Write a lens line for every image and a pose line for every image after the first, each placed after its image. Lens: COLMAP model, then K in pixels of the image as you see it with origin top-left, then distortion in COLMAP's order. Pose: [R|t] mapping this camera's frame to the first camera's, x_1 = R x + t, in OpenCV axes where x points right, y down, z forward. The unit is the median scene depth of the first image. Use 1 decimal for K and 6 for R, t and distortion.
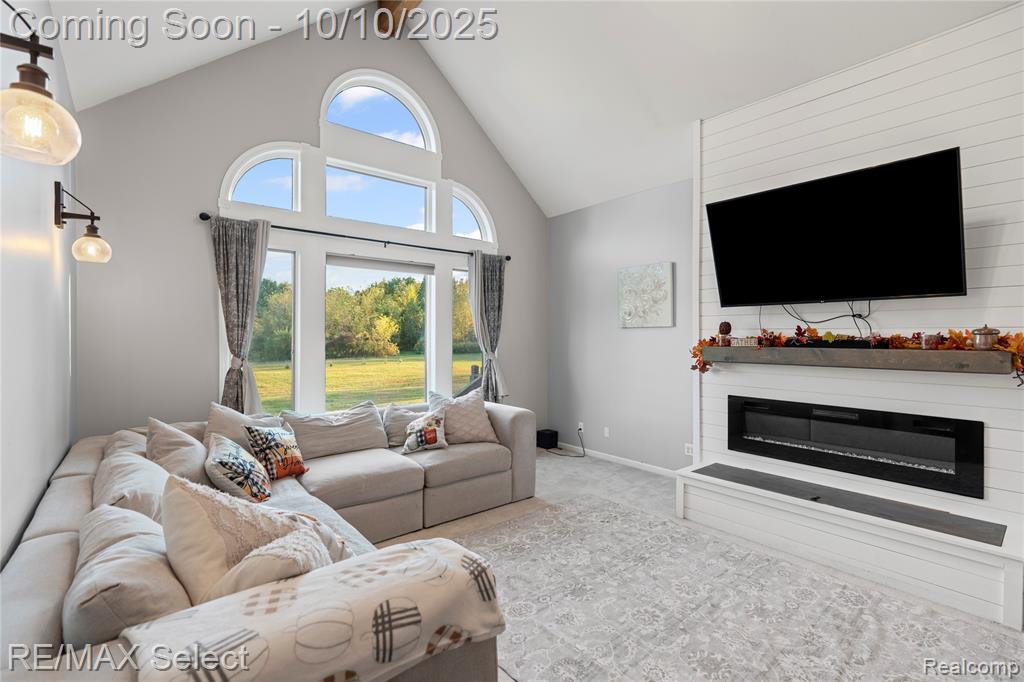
lens RADIAL K [[467.5, 0, 512.9], [0, 467.5, 338.9], [0, 0, 1]] dist [0.001576, 0.000685]
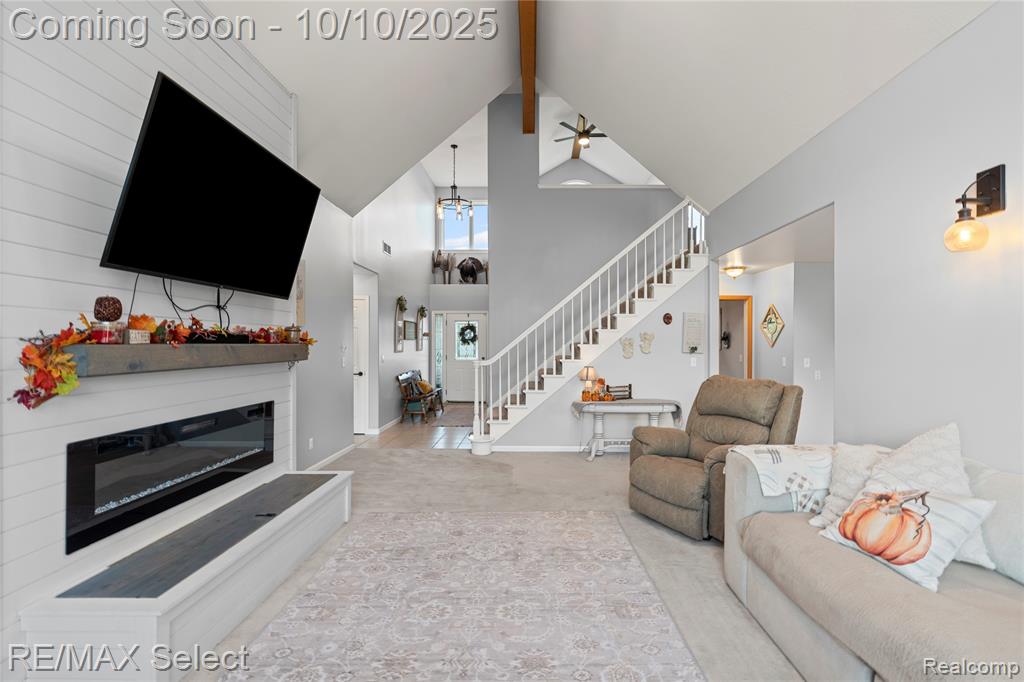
lens RADIAL K [[467.5, 0, 530.2], [0, 467.5, 344.0], [0, 0, 1]] dist [0.001576, 0.000685]
pose [[-0.777647, -0.003450, 0.628692, -0.285476], [-0.000596, 0.999989, 0.004750, 0.017134], [-0.628701, 0.003319, -0.777640, 1.377946]]
